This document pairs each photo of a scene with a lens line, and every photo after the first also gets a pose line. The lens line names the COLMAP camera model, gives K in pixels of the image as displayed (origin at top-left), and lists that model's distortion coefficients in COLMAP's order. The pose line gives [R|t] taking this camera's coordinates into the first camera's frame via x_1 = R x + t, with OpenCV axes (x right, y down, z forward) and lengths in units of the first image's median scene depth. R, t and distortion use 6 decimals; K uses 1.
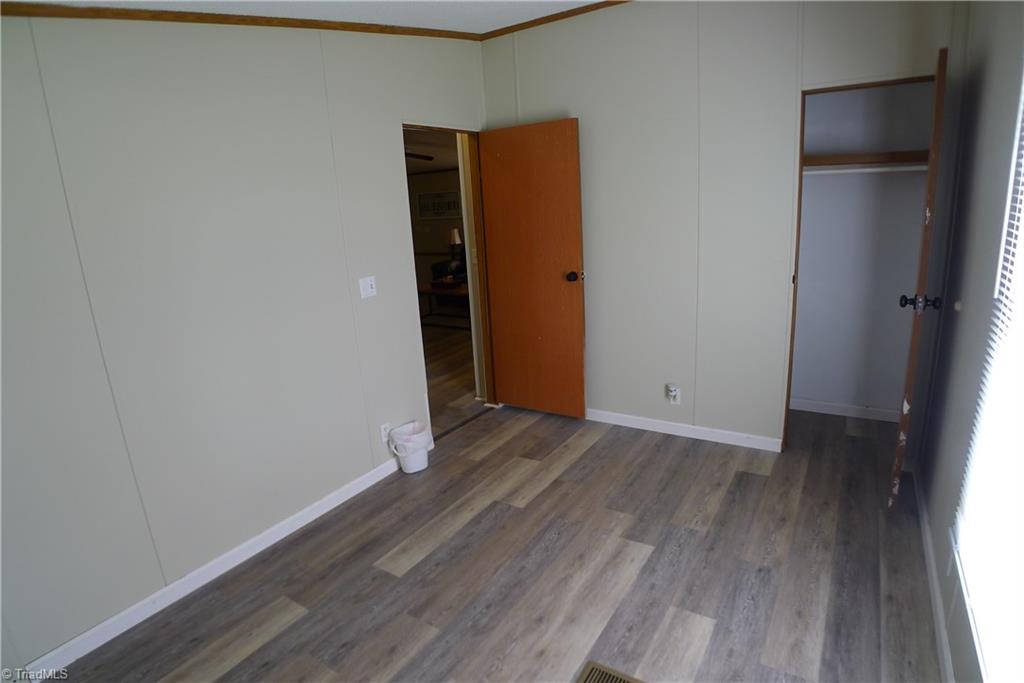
lens RADIAL K [[536.0, 0, 510.6], [0, 536.0, 336.7], [0, 0, 1]] dist [-0.114163, 0.035509]
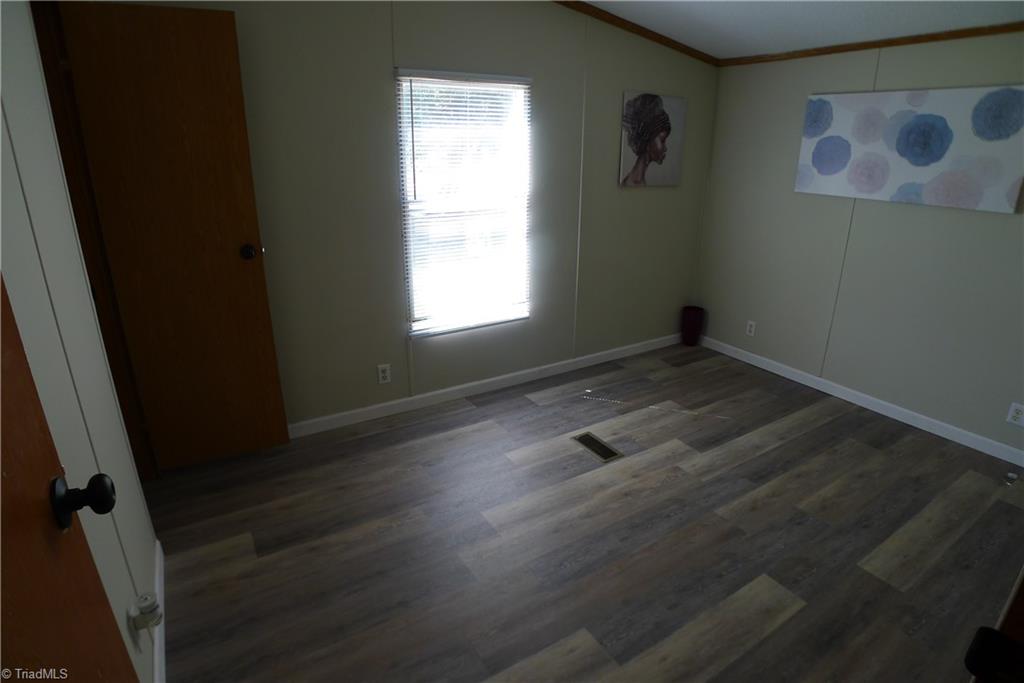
lens RADIAL K [[536.0, 0, 510.6], [0, 536.0, 336.7], [0, 0, 1]] dist [-0.114163, 0.035509]
pose [[-0.906360, -0.080680, 0.414731, -0.158045], [0.150866, 0.855087, 0.496050, -0.365147], [-0.394653, 0.512169, -0.762845, 1.666008]]
